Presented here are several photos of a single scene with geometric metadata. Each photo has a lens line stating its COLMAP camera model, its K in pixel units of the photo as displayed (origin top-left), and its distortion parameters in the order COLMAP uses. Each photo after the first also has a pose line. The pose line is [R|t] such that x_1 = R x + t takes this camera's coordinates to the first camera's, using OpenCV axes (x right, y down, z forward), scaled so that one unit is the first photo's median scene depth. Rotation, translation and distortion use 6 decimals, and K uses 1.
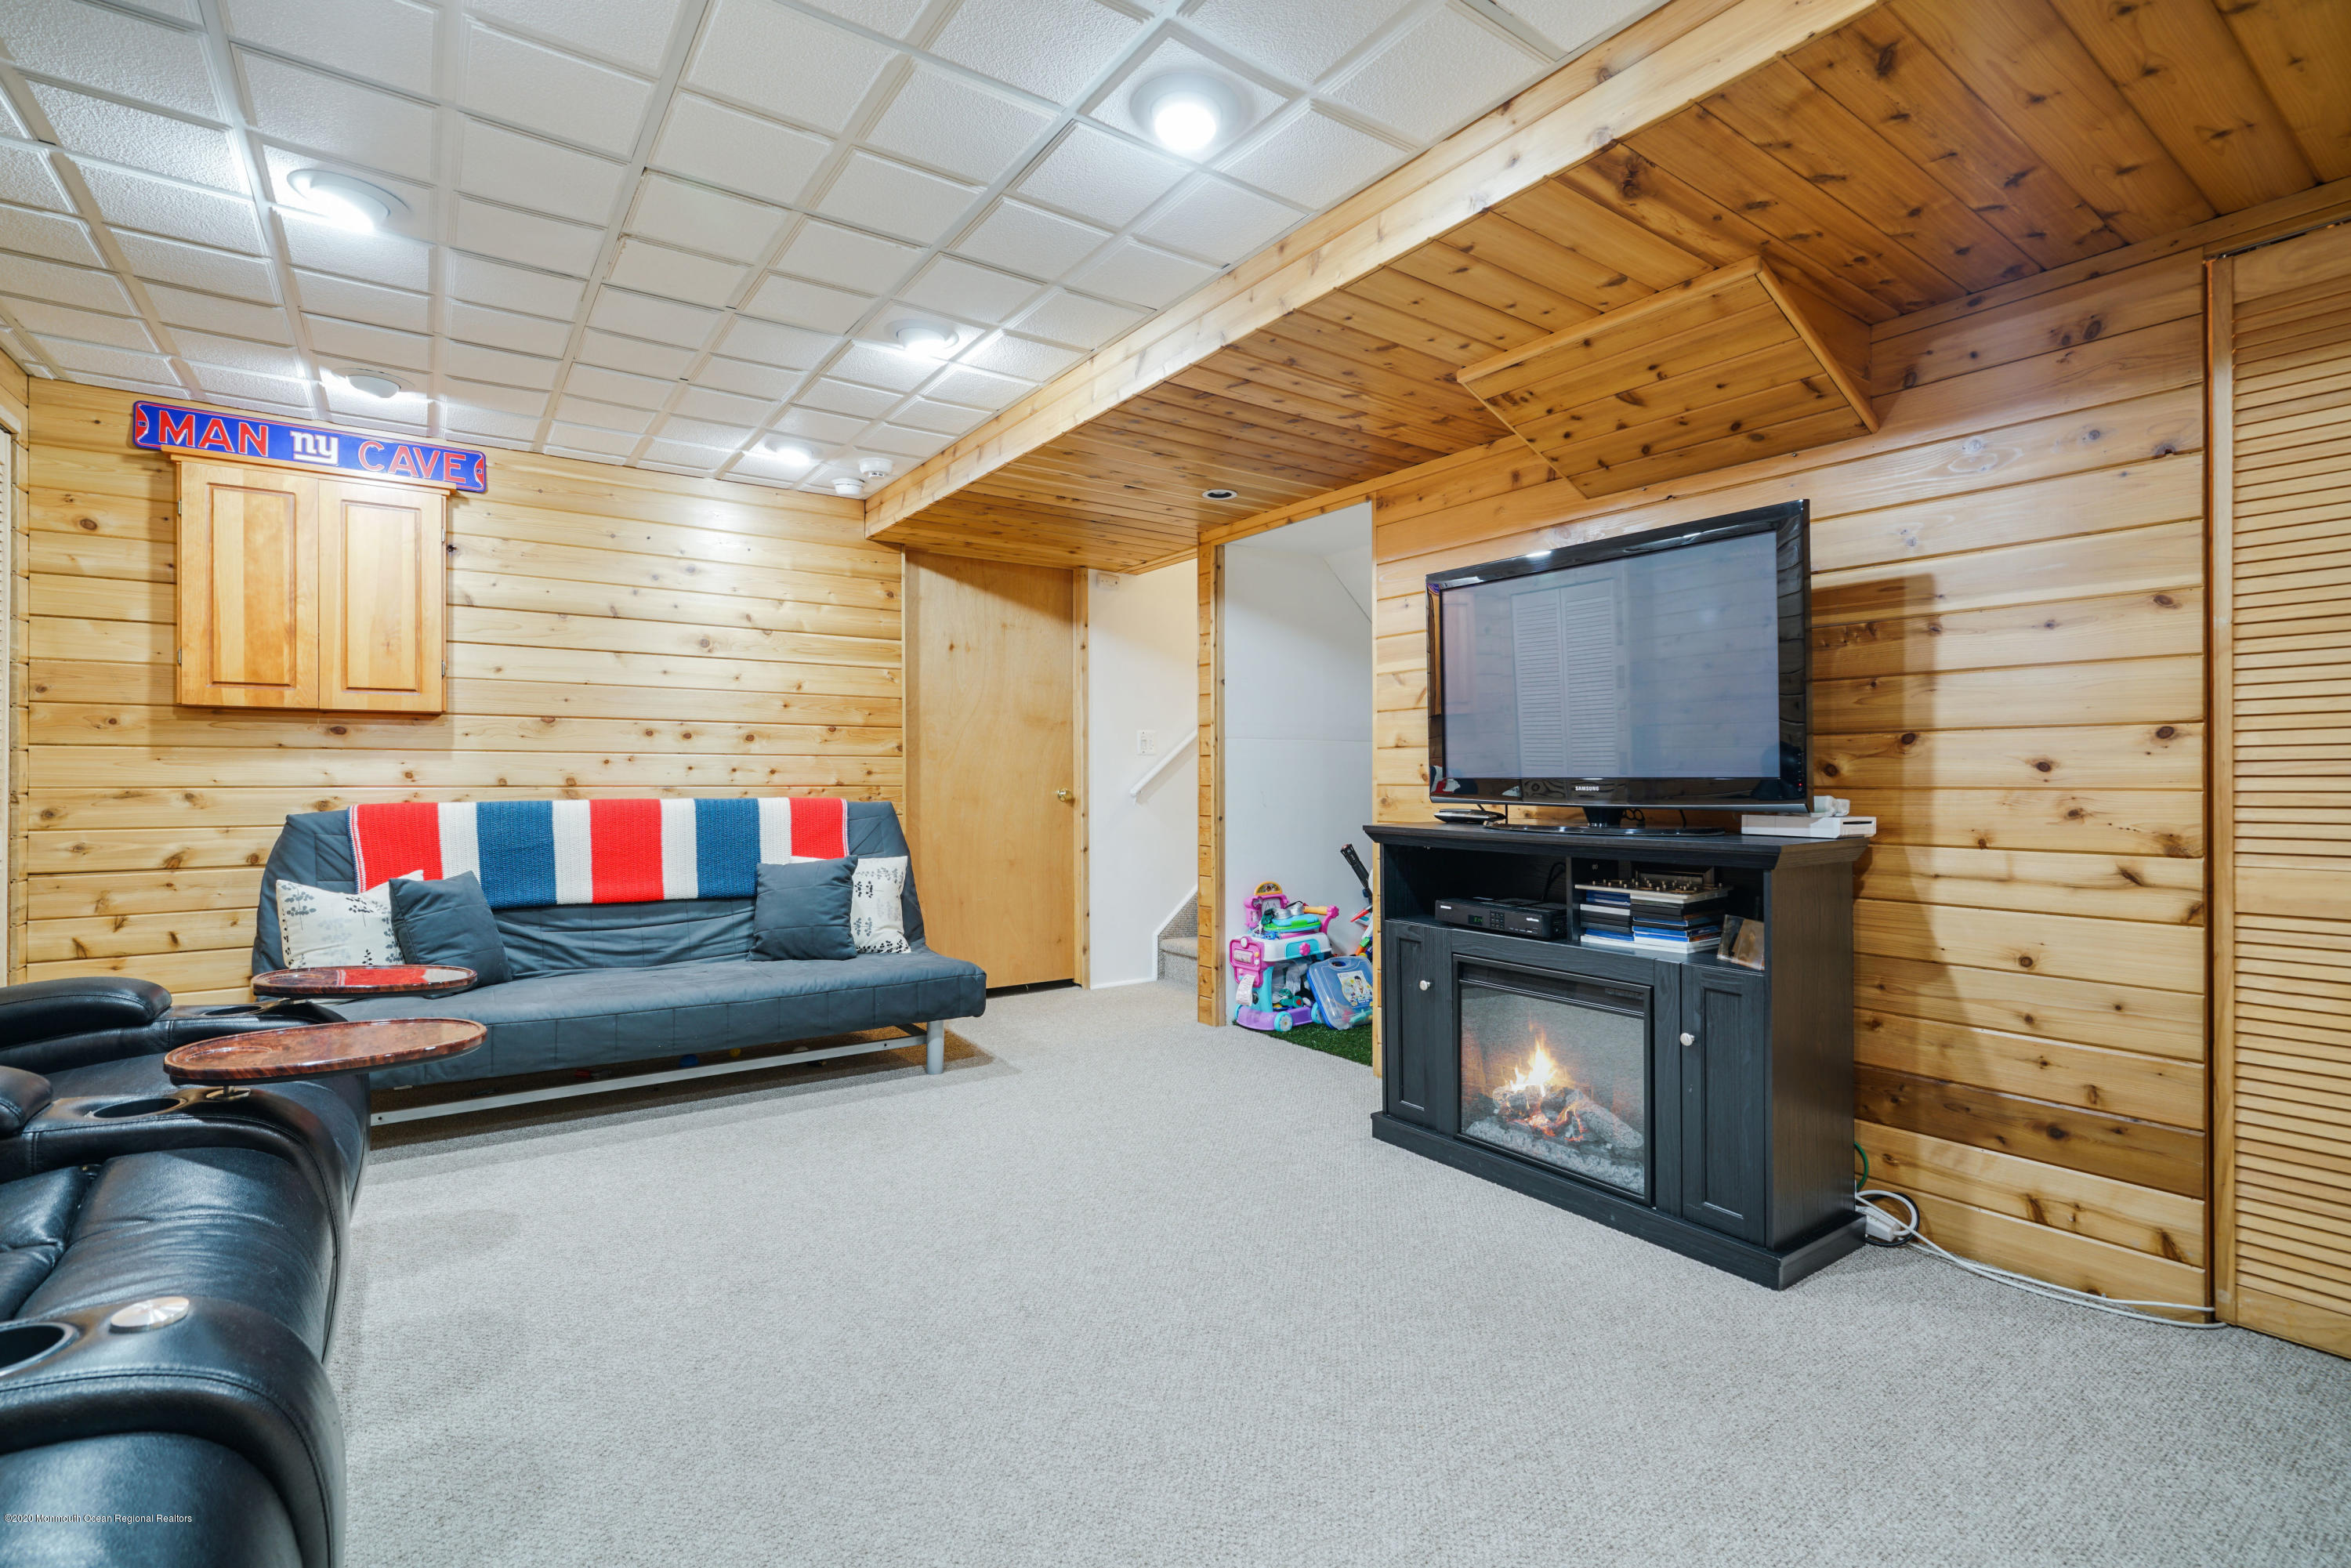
lens RADIAL K [[1069.5, 0, 1185.4], [0, 1069.5, 779.3], [0, 0, 1]] dist [-0.009812, 0.000978]
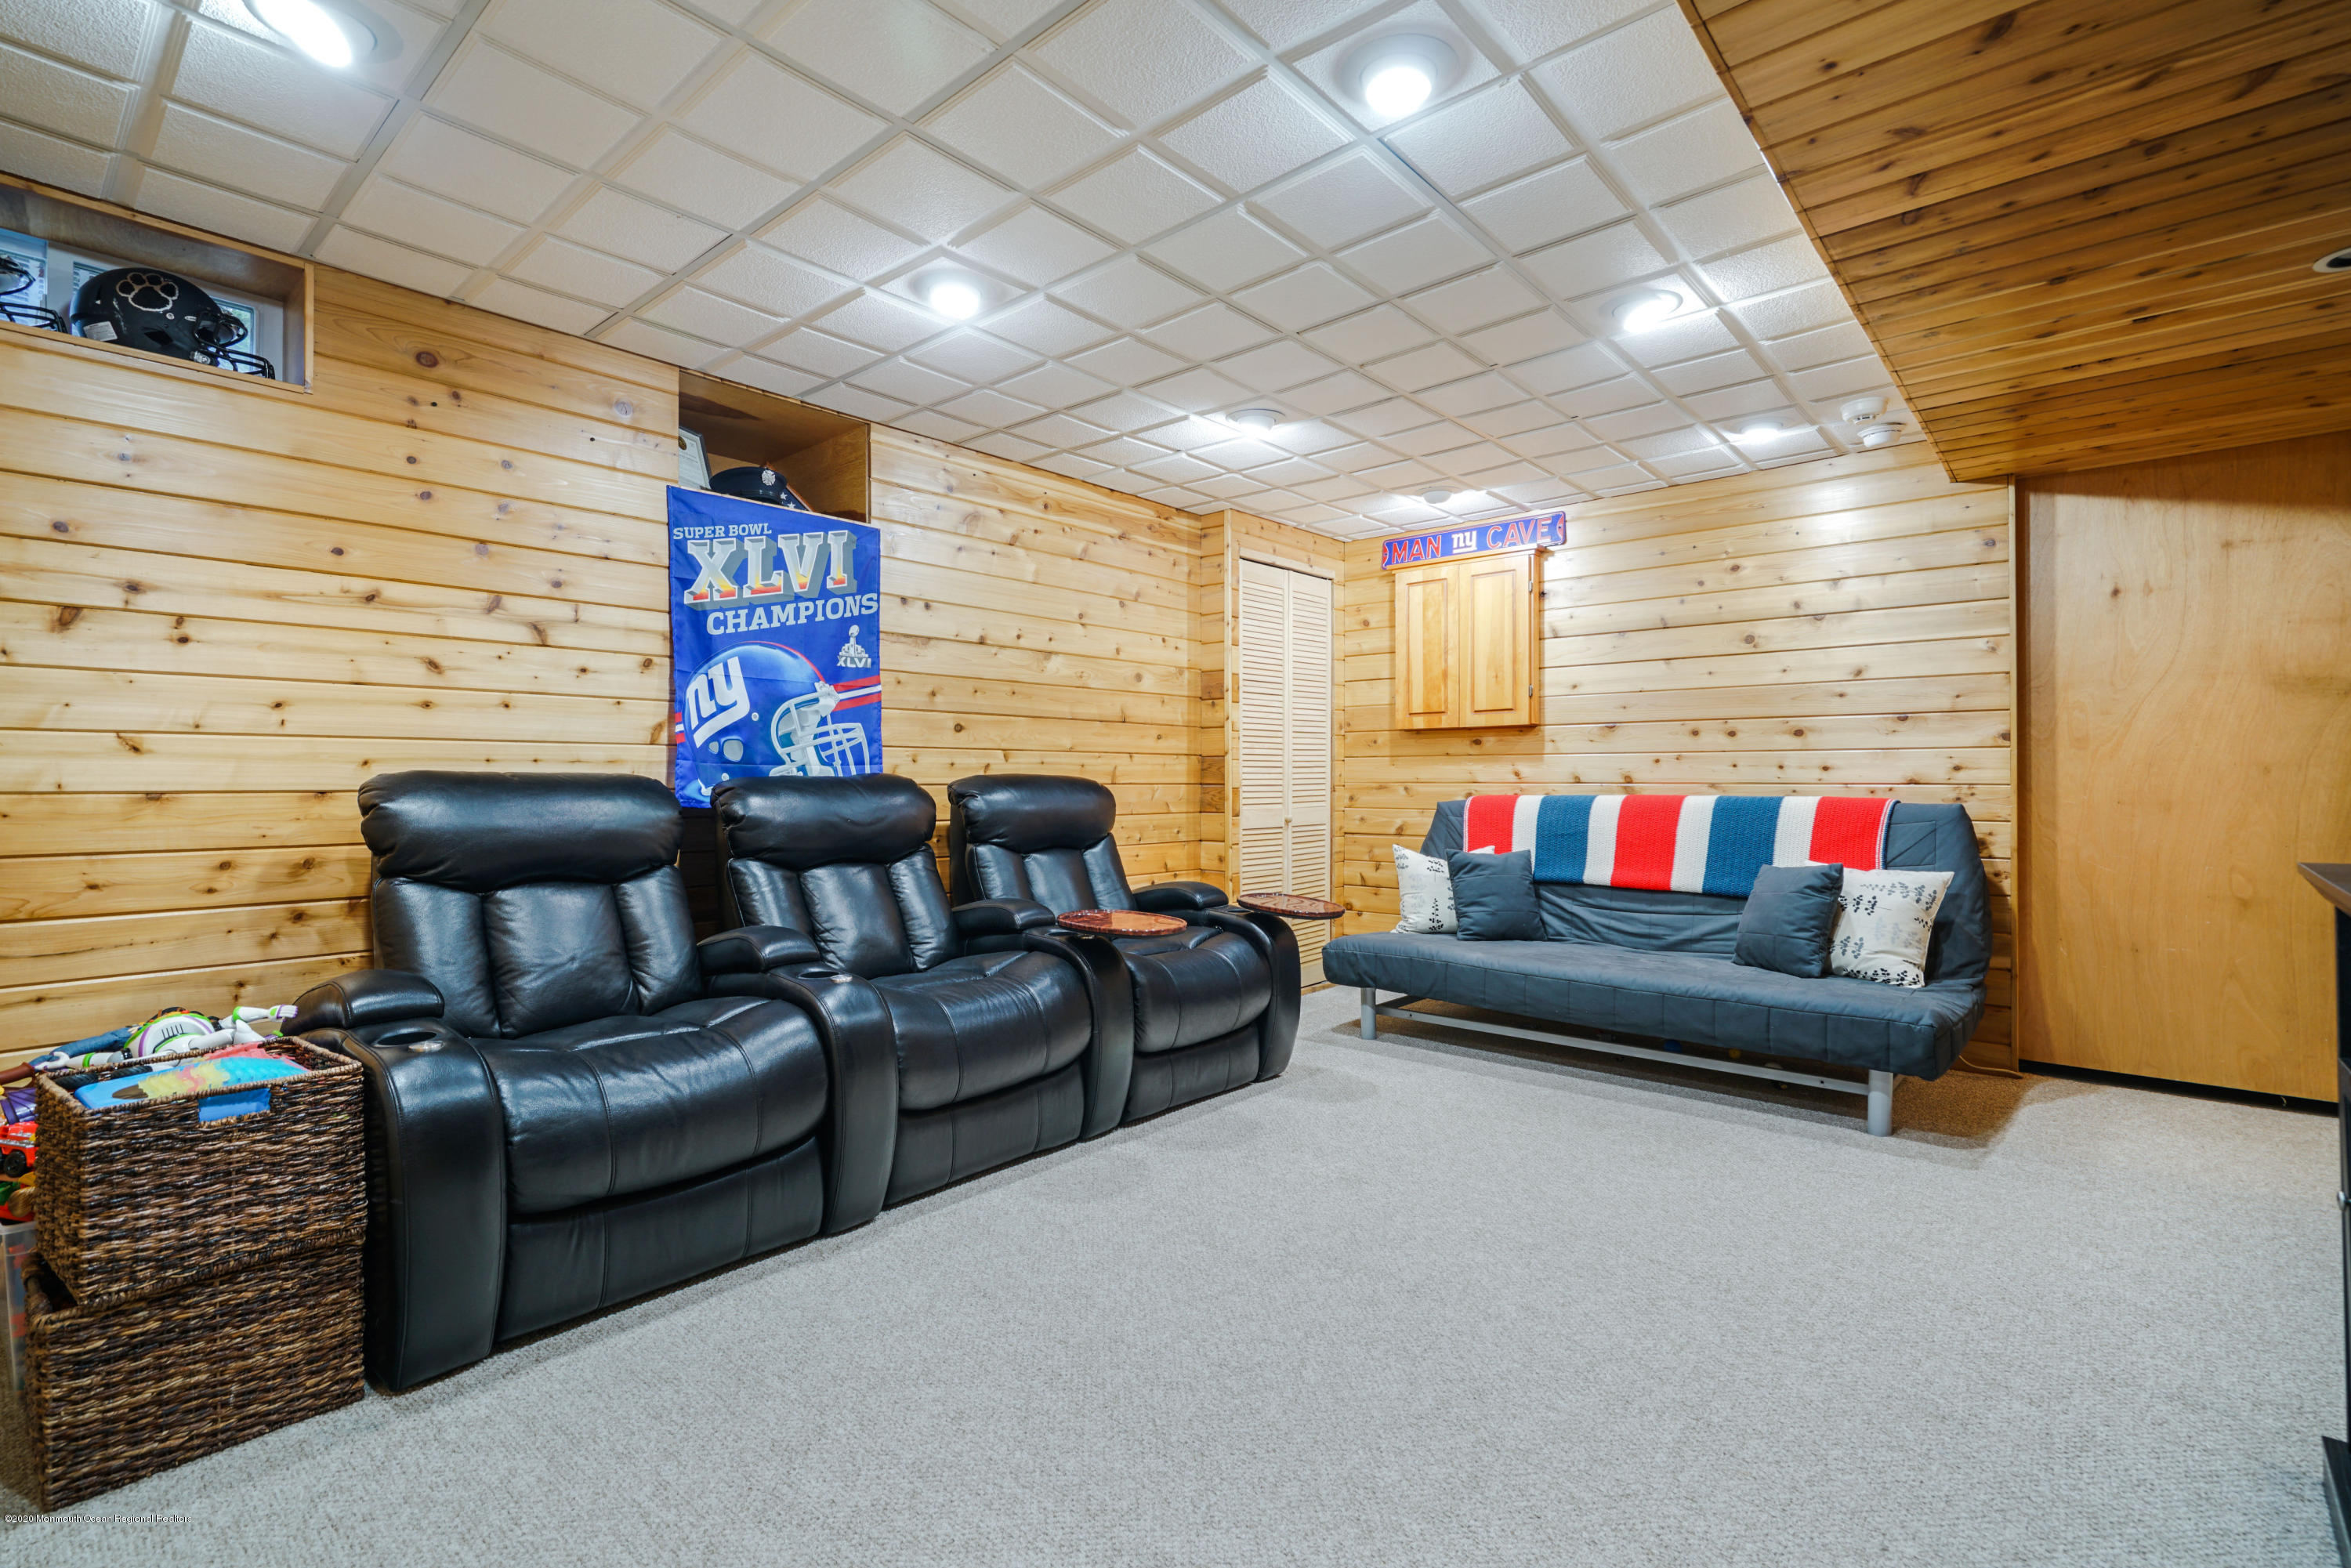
lens RADIAL K [[1069.5, 0, 1186.1], [0, 1069.5, 781.9], [0, 0, 1]] dist [-0.009812, 0.000978]
pose [[0.222611, 0.002451, -0.974904, 0.490629], [0.001686, 0.999994, 0.002899, 0.001142], [0.974906, -0.002289, 0.222606, 0.332348]]
